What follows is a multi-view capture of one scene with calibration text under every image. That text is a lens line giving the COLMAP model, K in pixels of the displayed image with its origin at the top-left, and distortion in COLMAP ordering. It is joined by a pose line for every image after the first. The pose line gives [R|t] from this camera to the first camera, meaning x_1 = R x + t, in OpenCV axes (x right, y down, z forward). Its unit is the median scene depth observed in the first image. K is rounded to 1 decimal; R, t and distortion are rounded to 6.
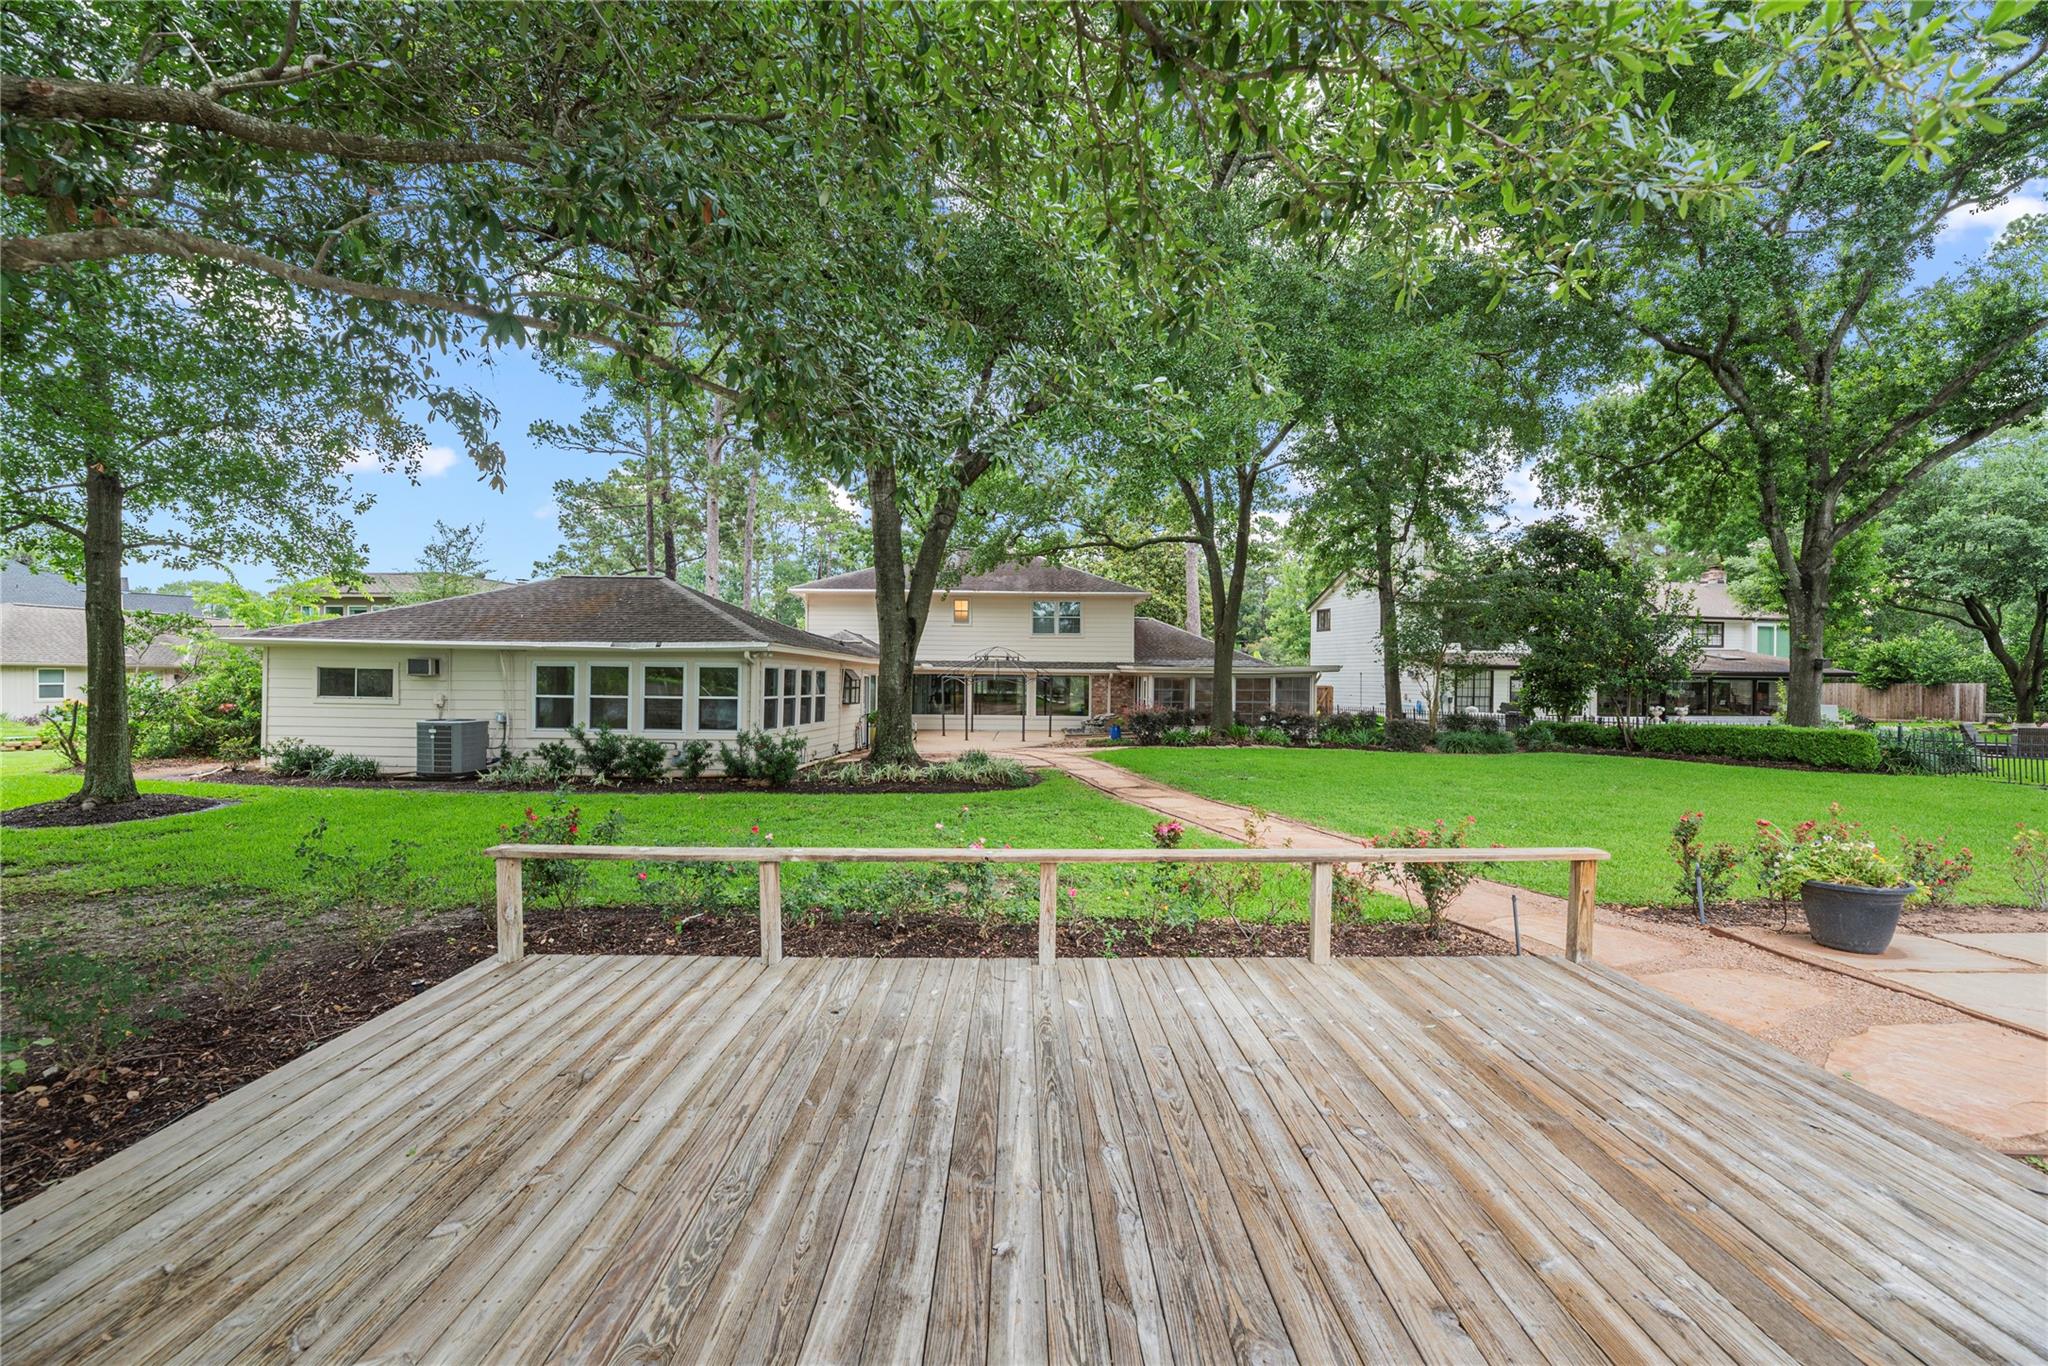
lens RADIAL K [[824.5, 0, 1025.1], [0, 824.5, 683.3], [0, 0, 1]] dist [-0.000763, 0.000636]
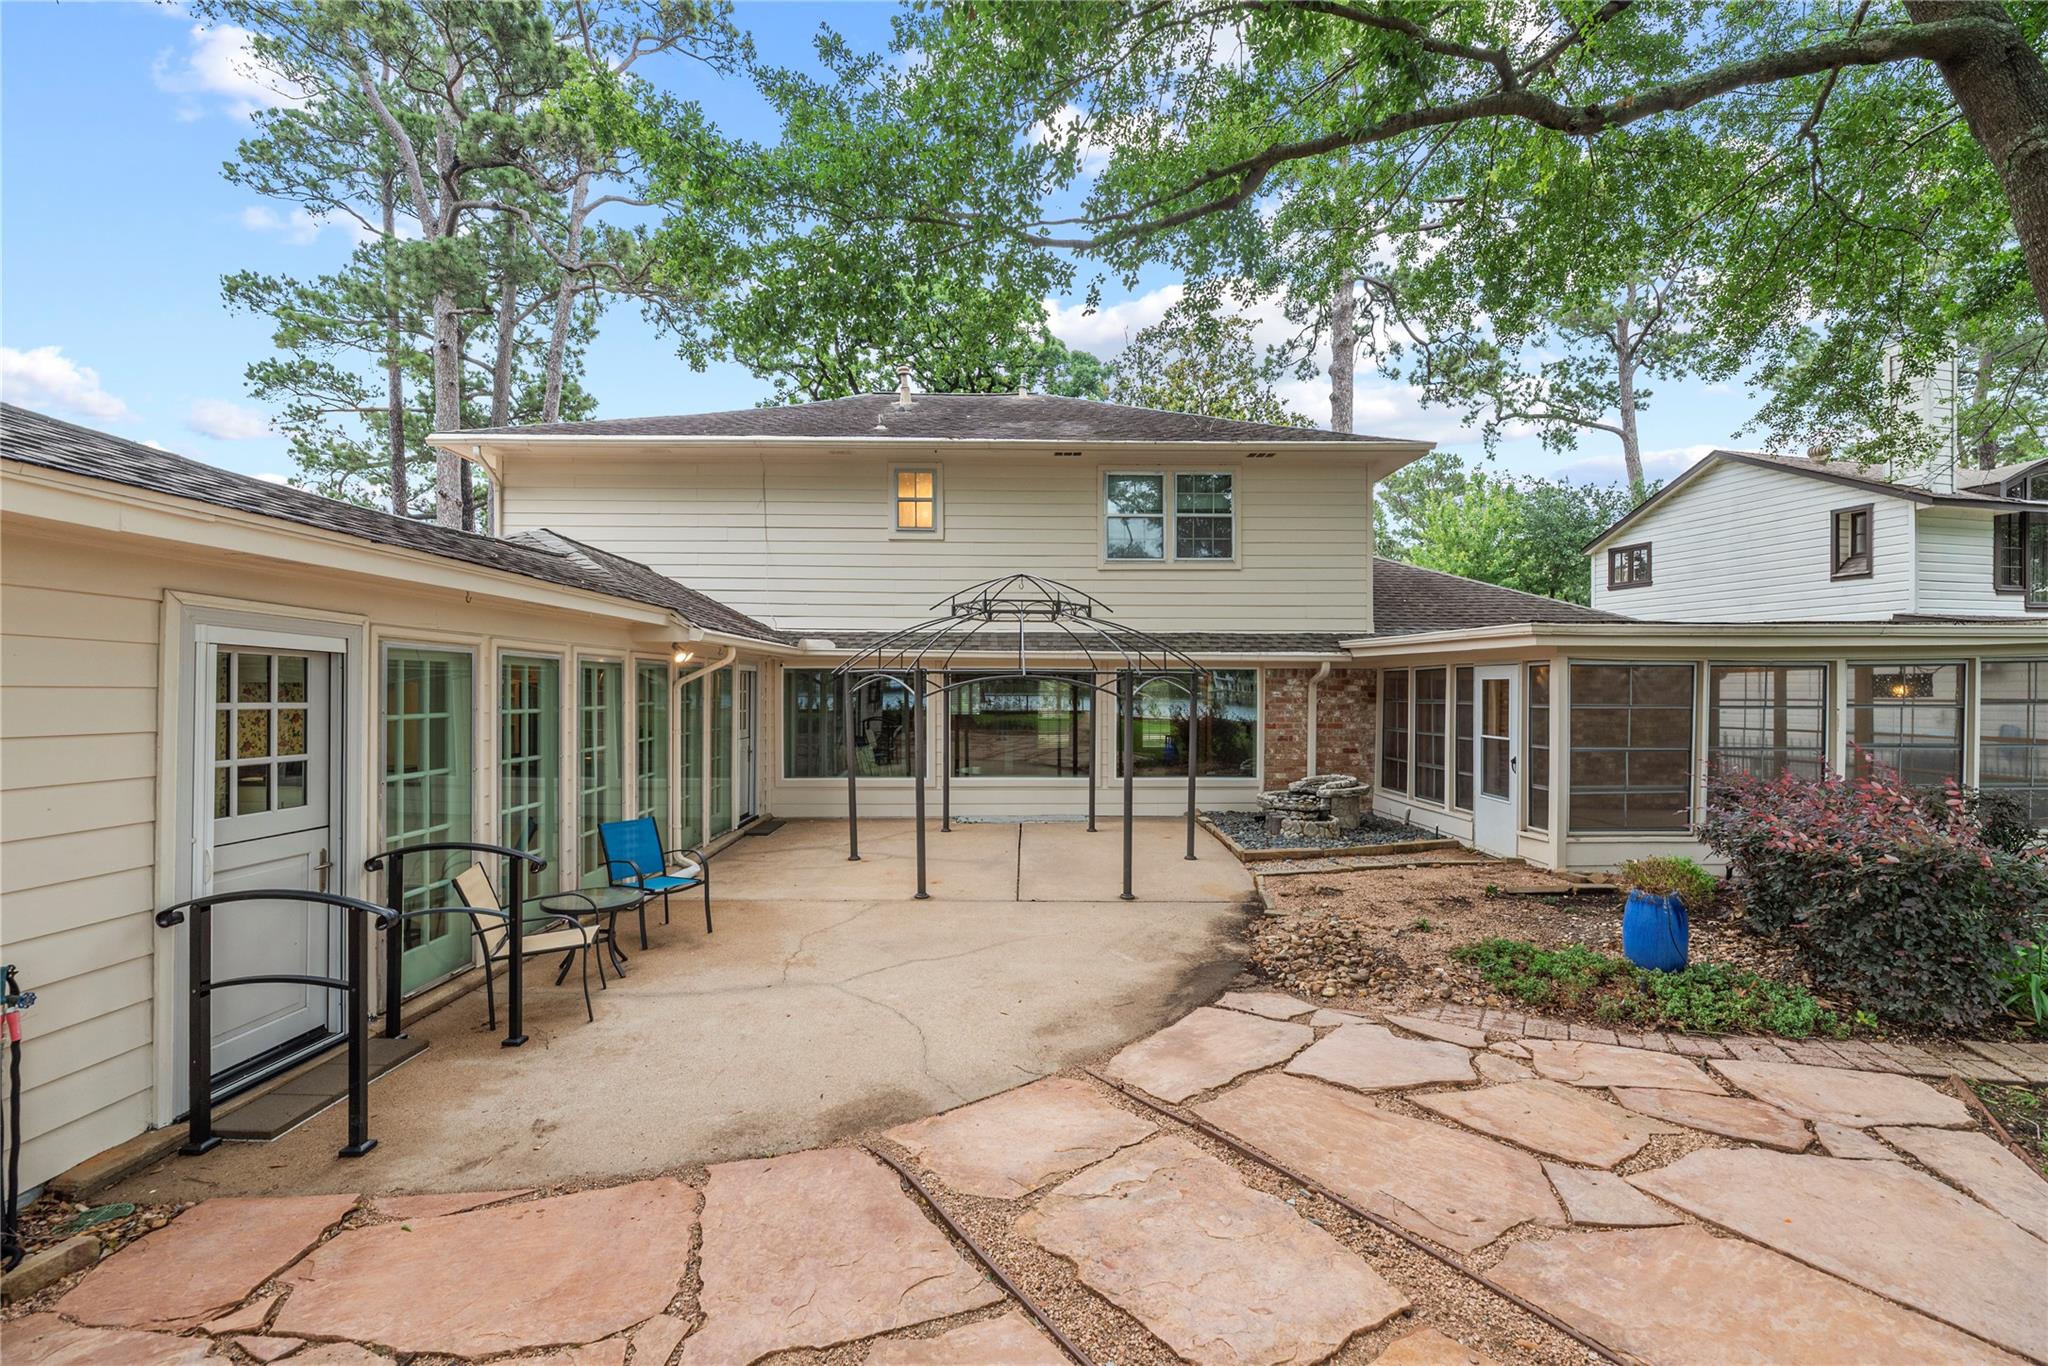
lens RADIAL K [[826.0, 0, 1012.0], [0, 826.0, 692.0], [0, 0, 1]] dist [0.001087, 0.000378]
pose [[0.999907, -0.007893, 0.011113, -0.044472], [0.007943, 0.999958, -0.004509, 0.001895], [-0.011077, 0.004596, 0.999928, 0.721953]]
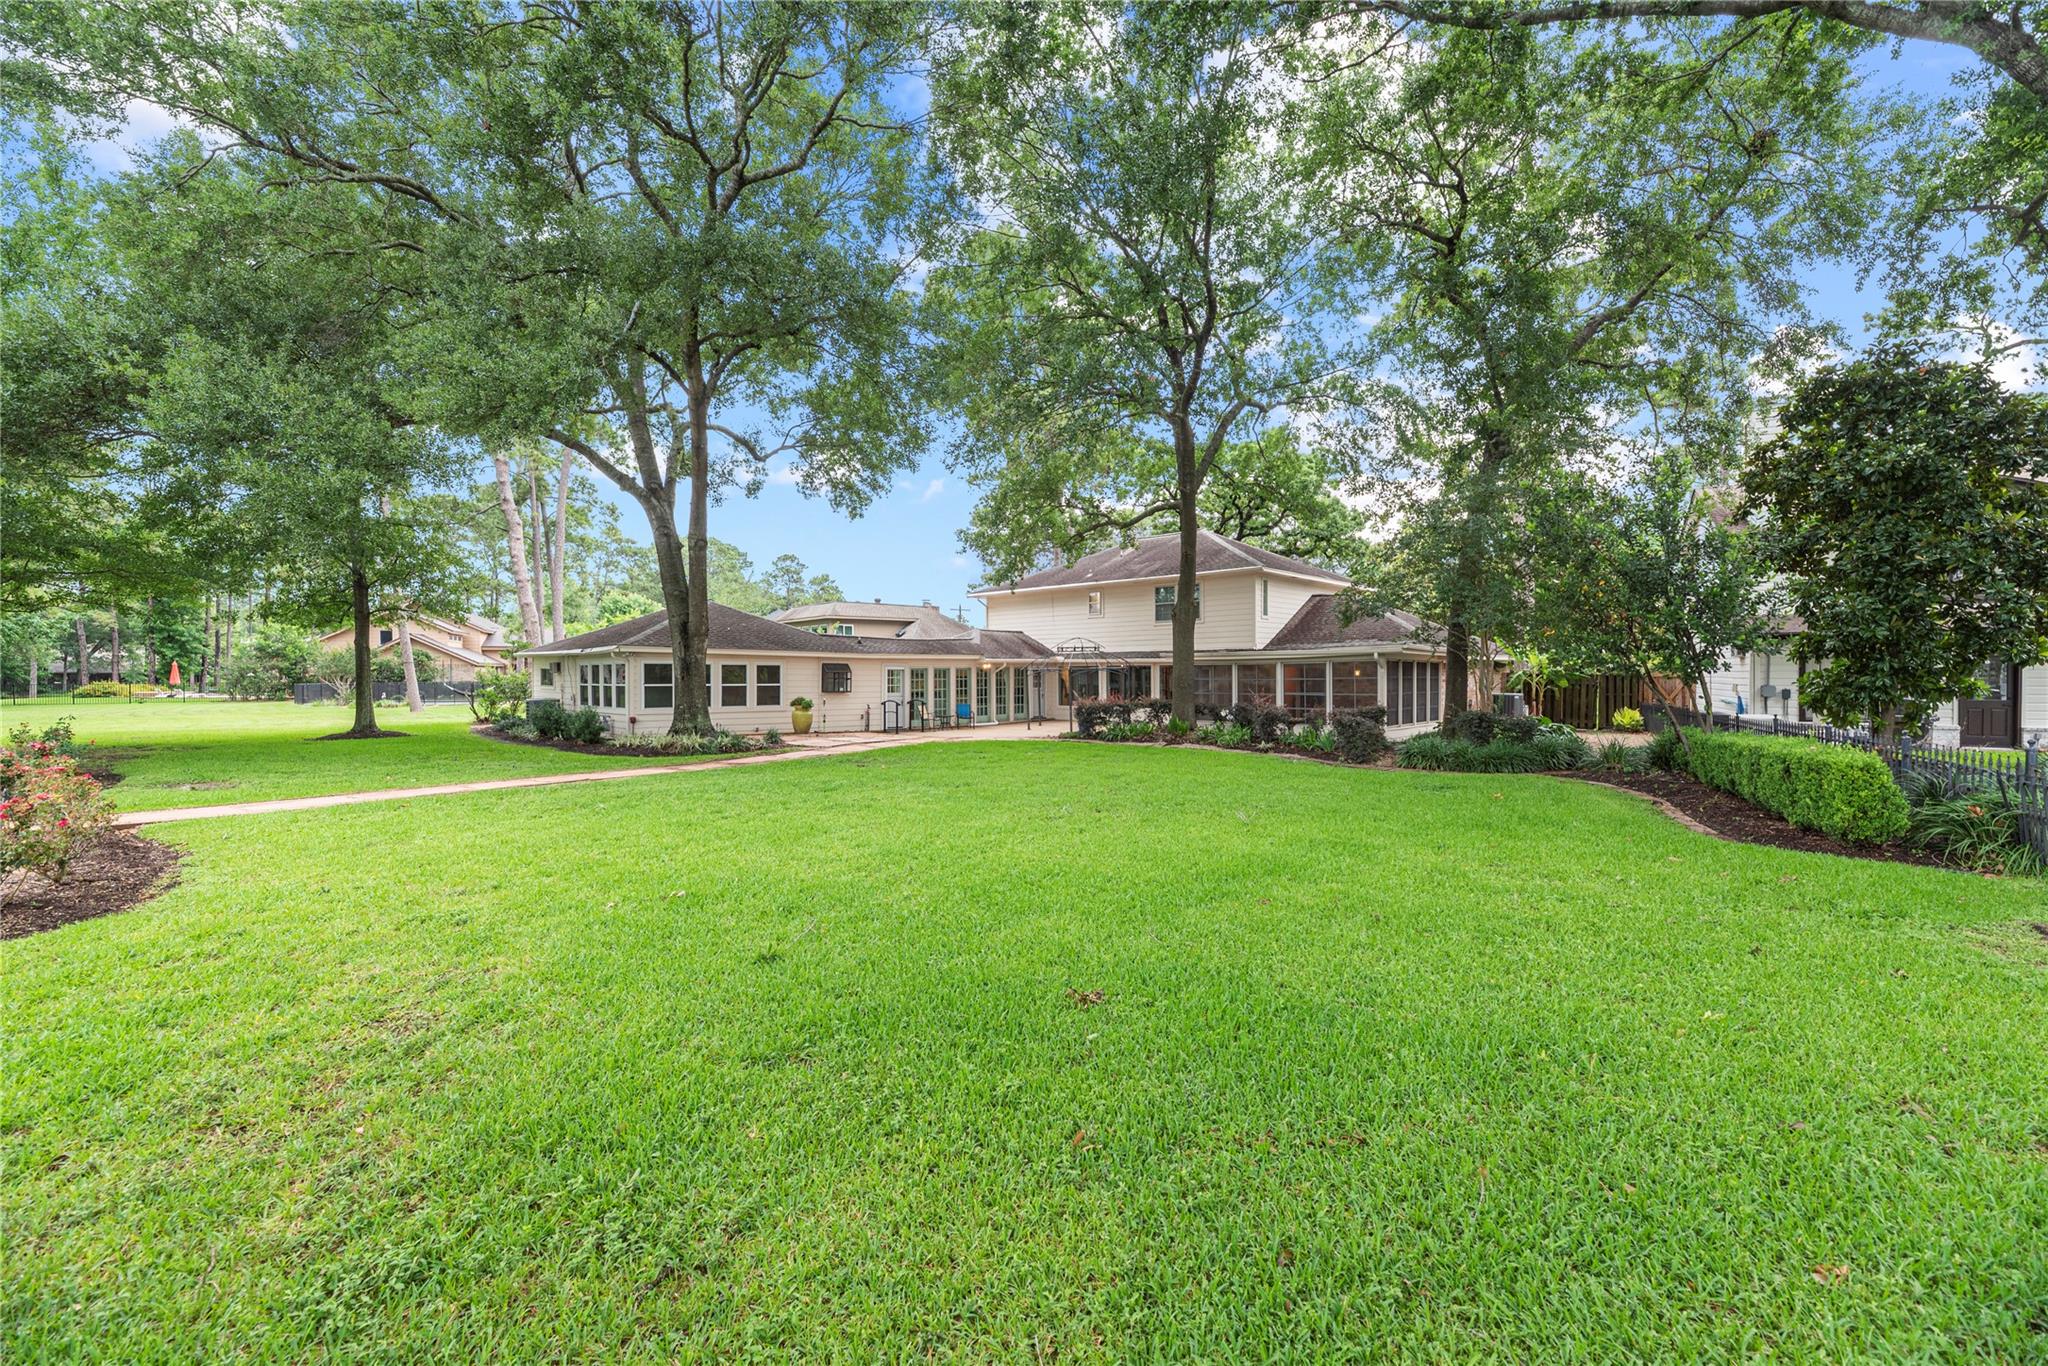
lens RADIAL K [[824.5, 0, 1025.1], [0, 824.5, 683.3], [0, 0, 1]] dist [-0.000763, 0.000636]
pose [[0.731642, -0.004318, -0.681675, 0.636355], [0.006224, 0.999981, 0.000346, 0.010488], [0.681660, -0.004496, 0.731655, 0.236453]]
